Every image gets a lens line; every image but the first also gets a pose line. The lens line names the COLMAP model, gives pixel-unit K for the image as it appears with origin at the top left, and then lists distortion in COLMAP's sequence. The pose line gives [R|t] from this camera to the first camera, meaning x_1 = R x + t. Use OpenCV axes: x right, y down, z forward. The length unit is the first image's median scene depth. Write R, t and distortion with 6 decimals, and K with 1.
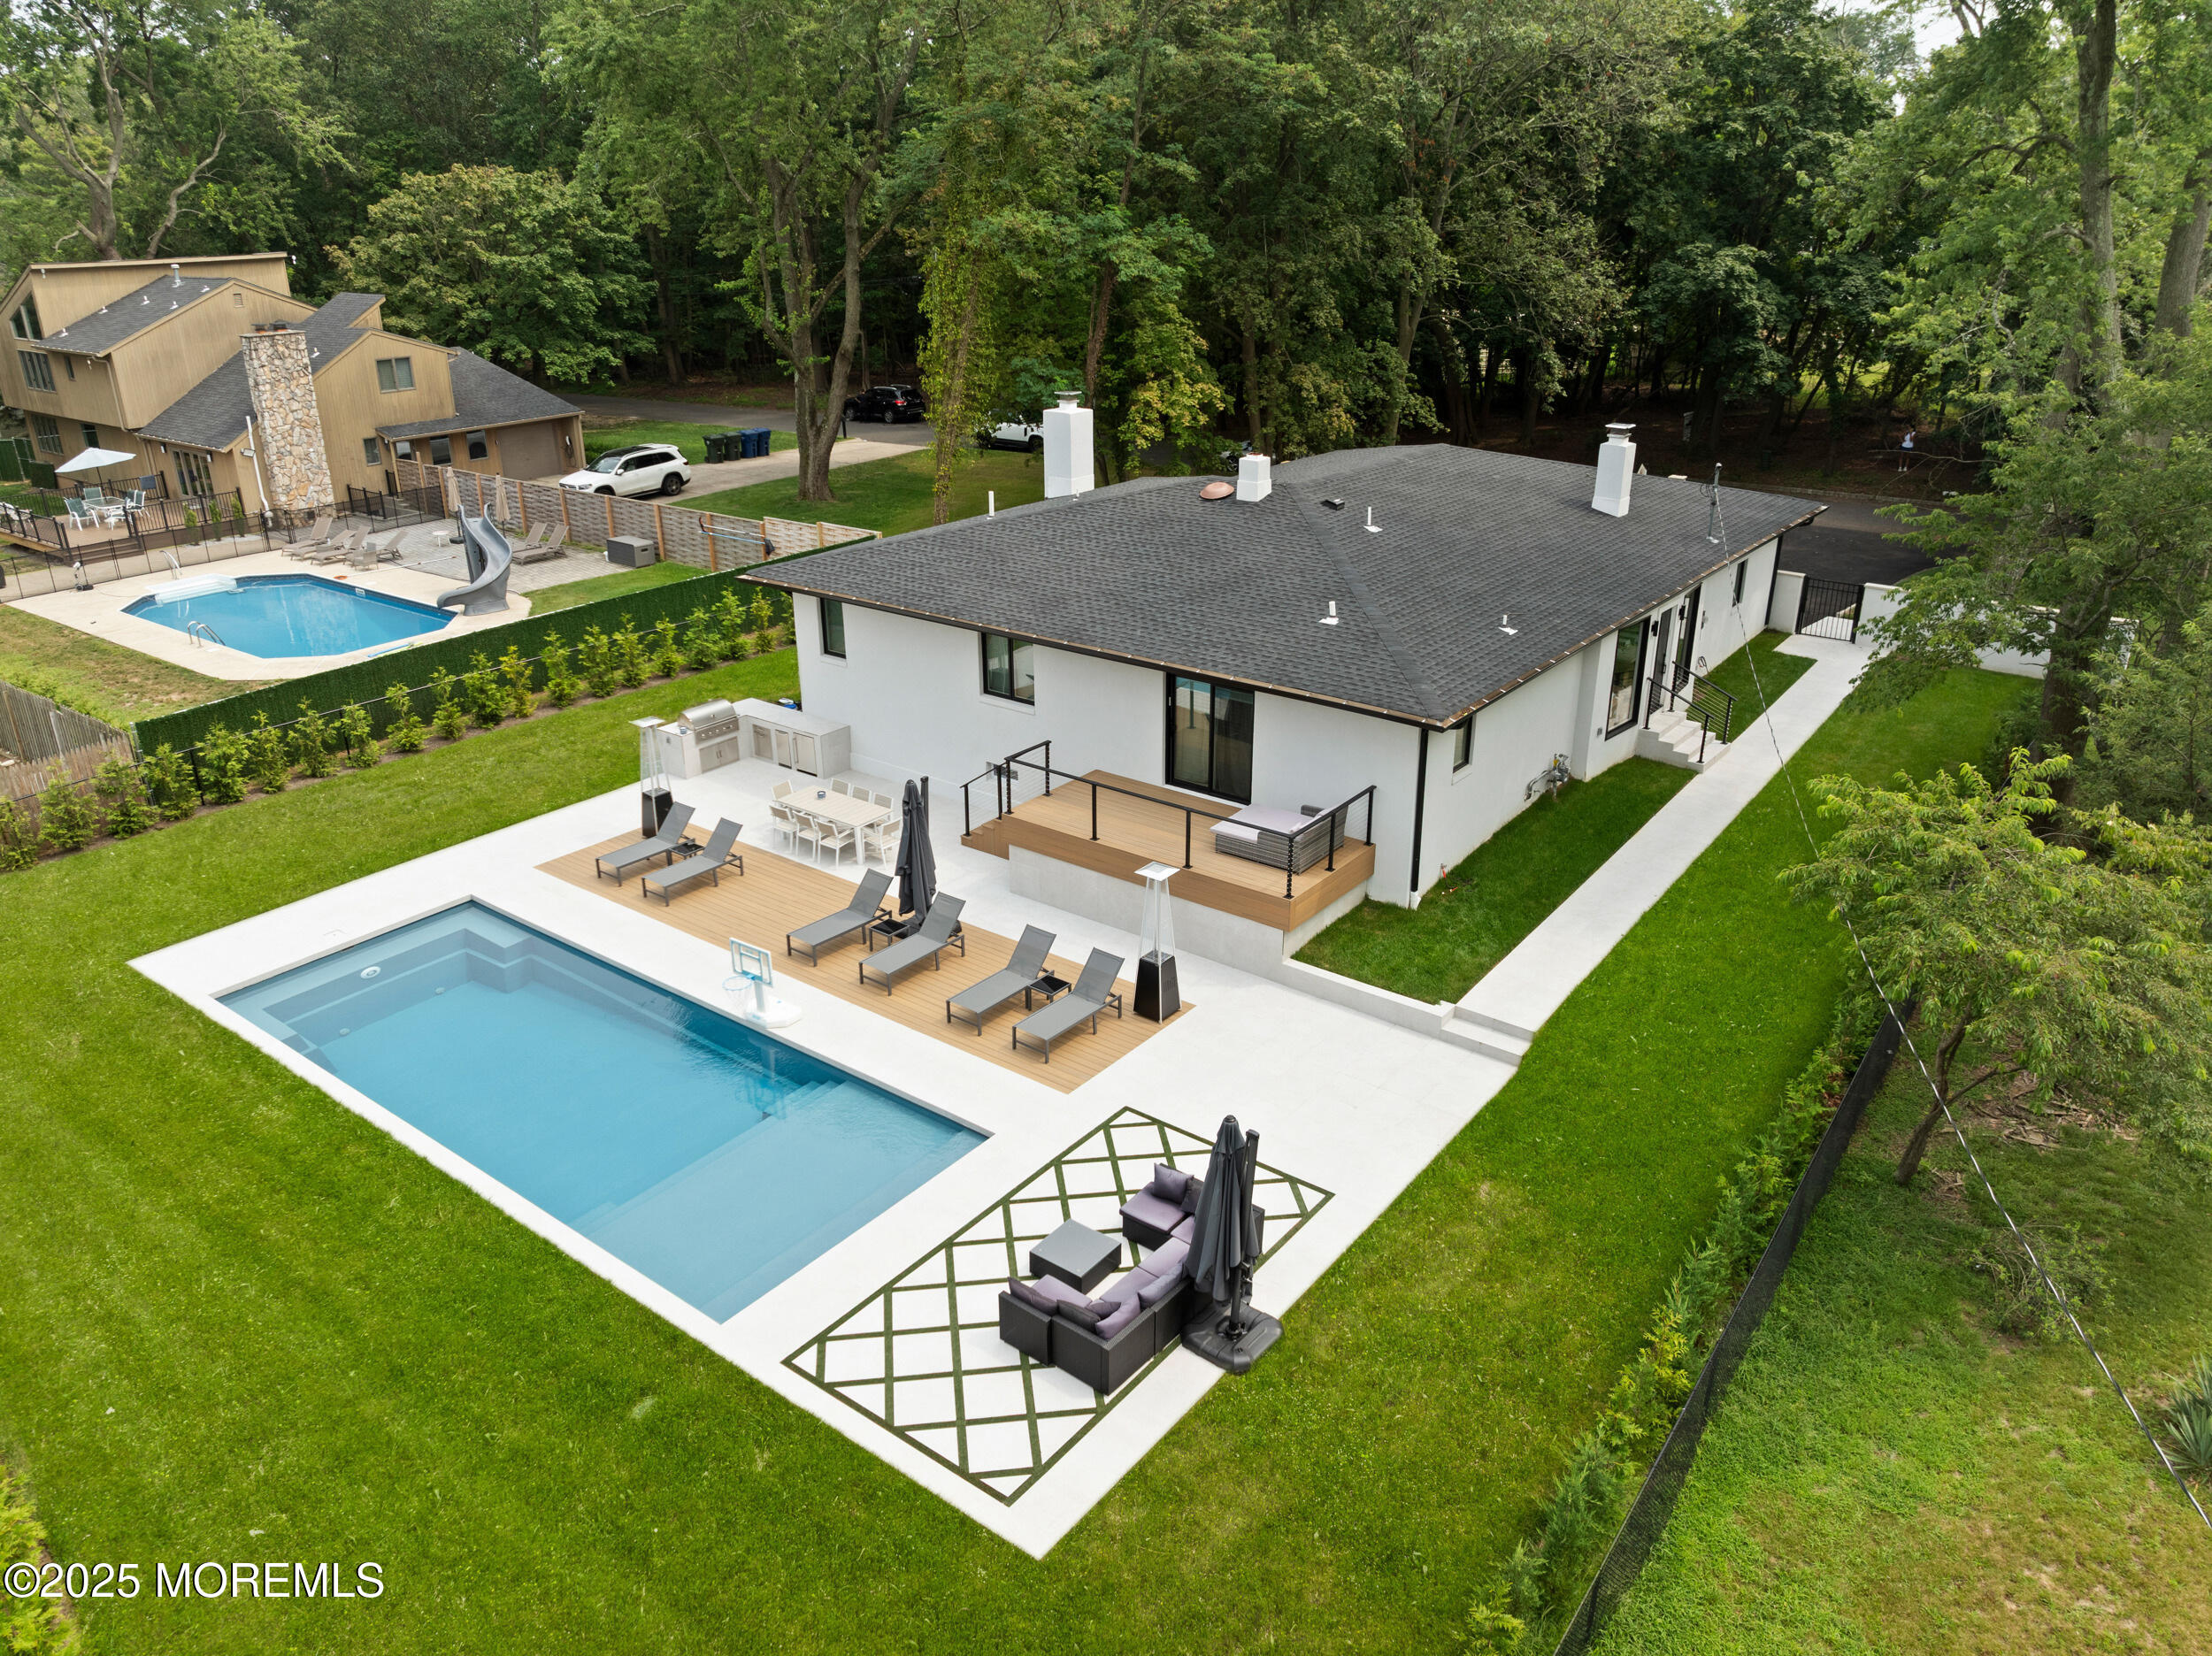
lens RADIAL K [[1562.3, 0, 1106.0], [0, 1562.3, 828.0], [0, 0, 1]] dist [-0.041775, 0.010317]
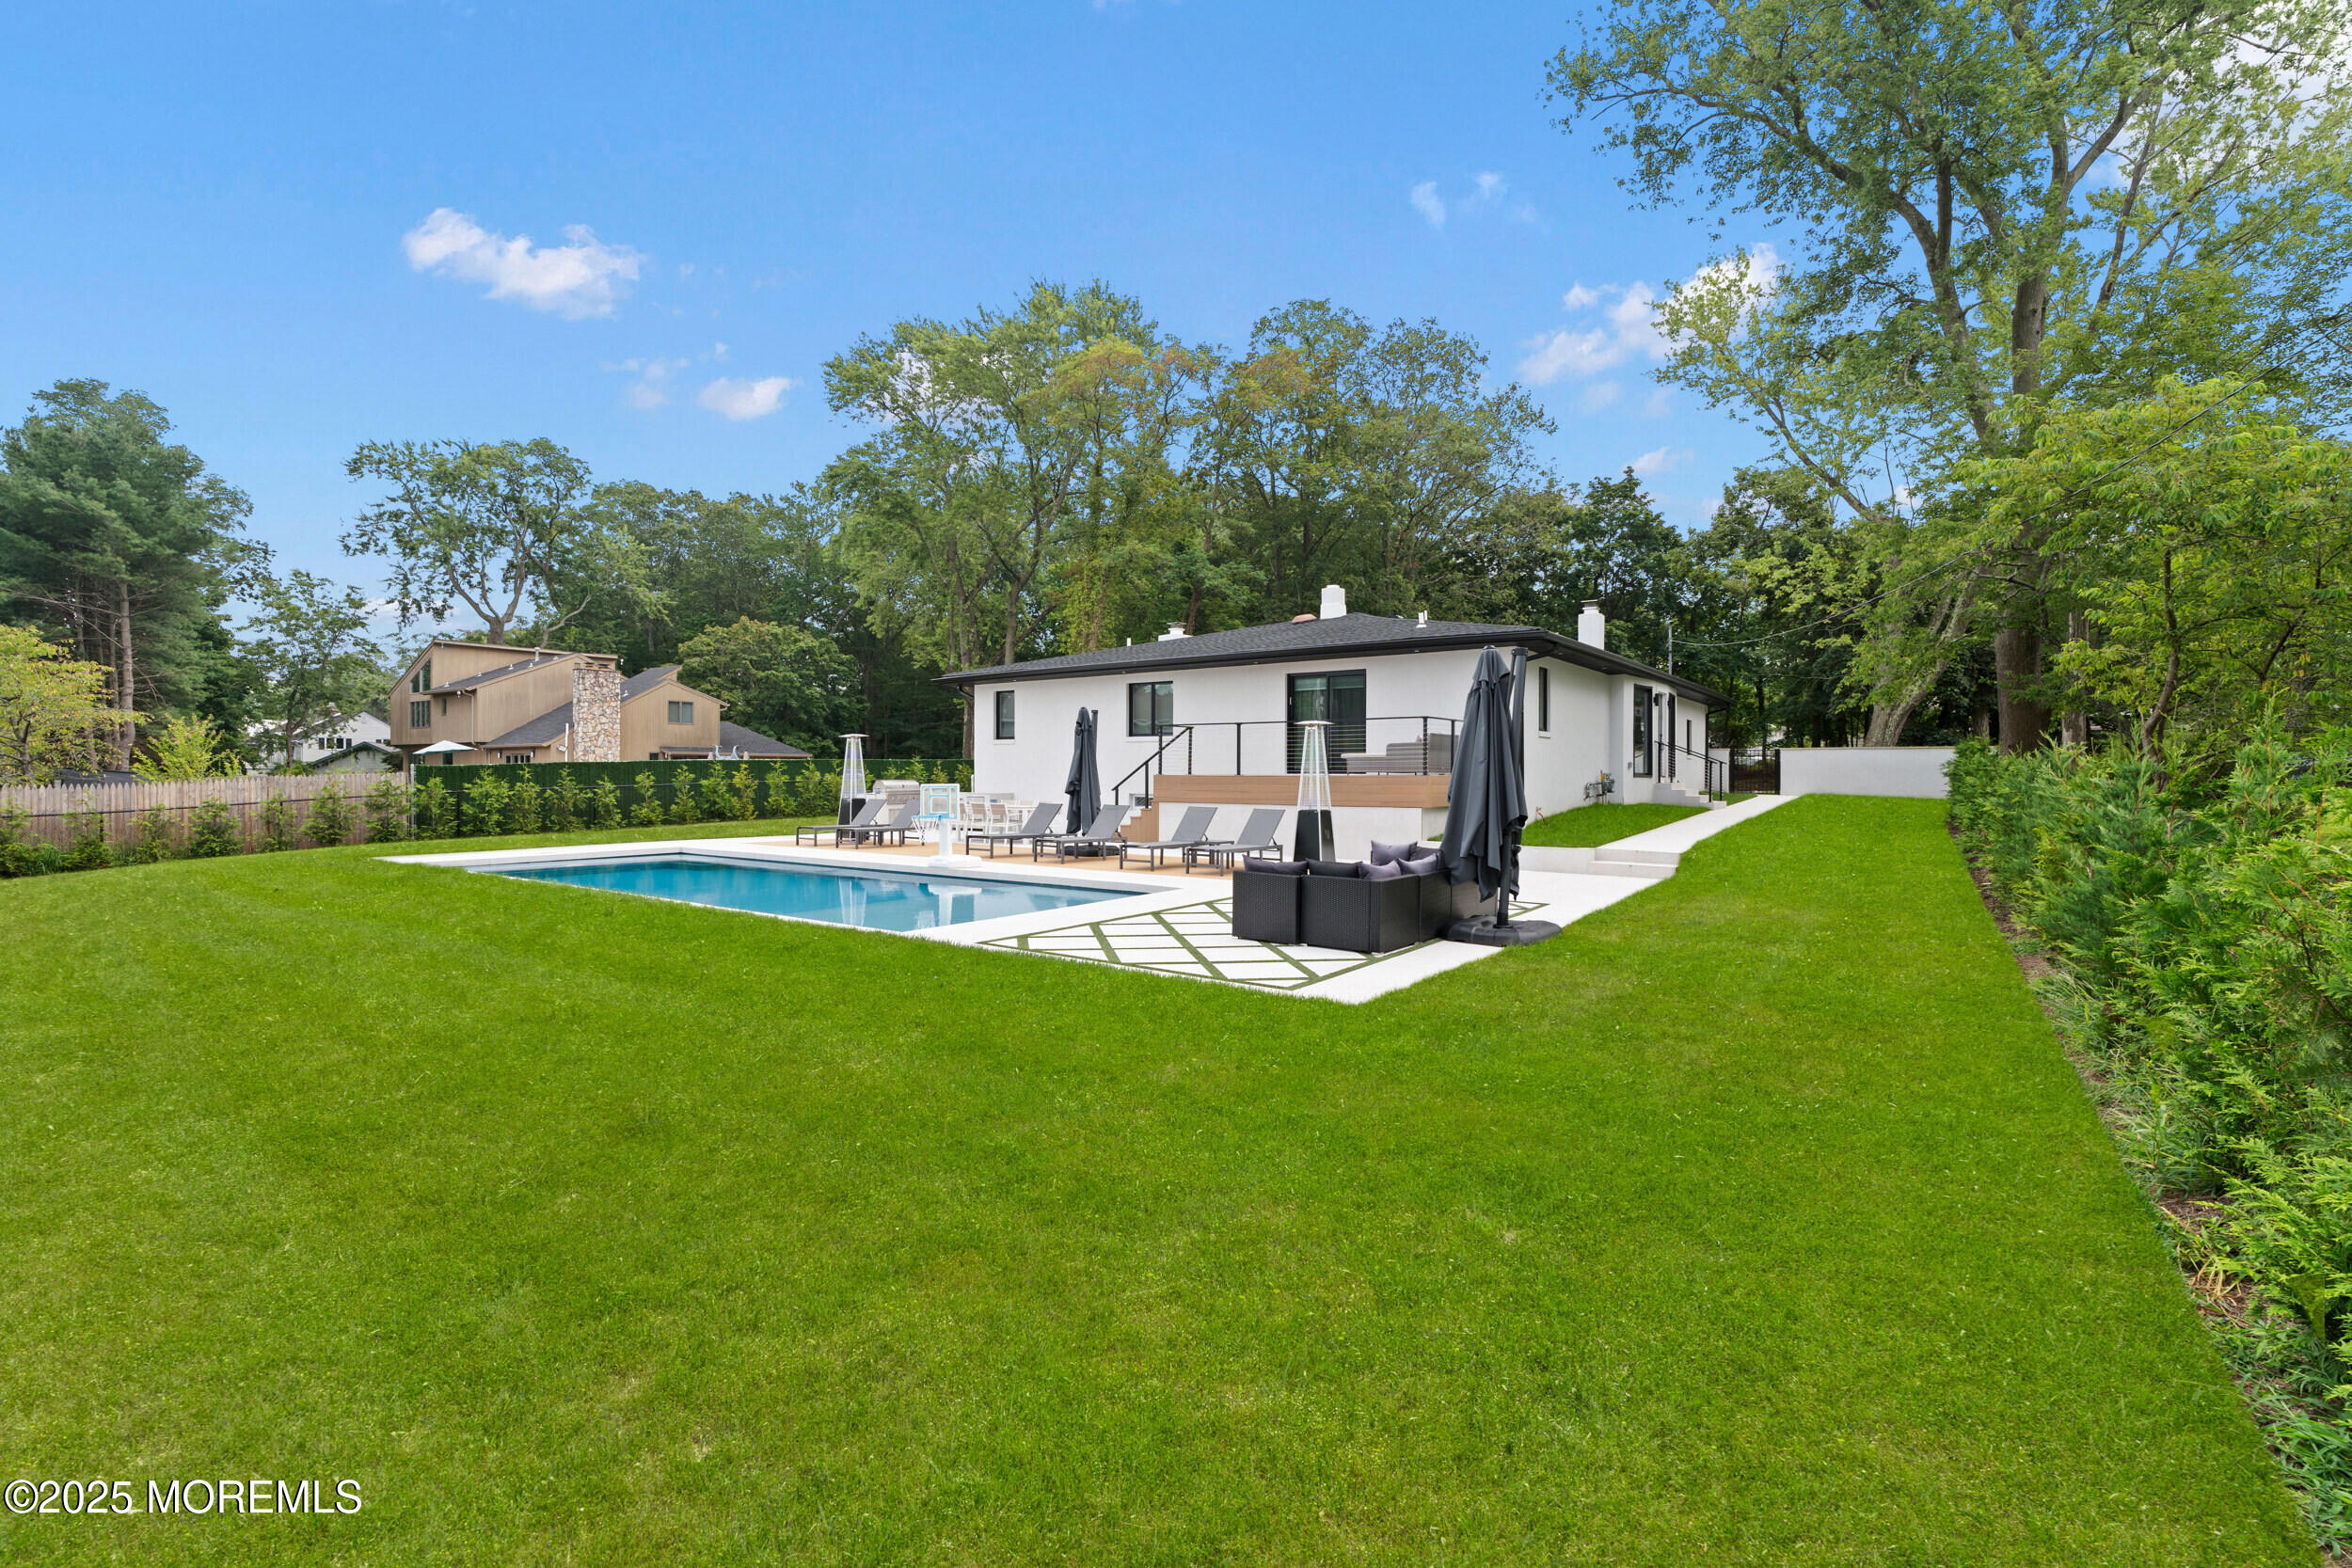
lens RADIAL K [[1050.0, 0, 1170.2], [0, 1050.0, 778.6], [0, 0, 1]] dist [-0.005404, 0.000471]
pose [[0.999699, 0.008736, 0.022947, -0.061960], [0.000555, 0.926291, -0.376809, 0.248065], [-0.024548, 0.376708, 0.926007, 0.232682]]
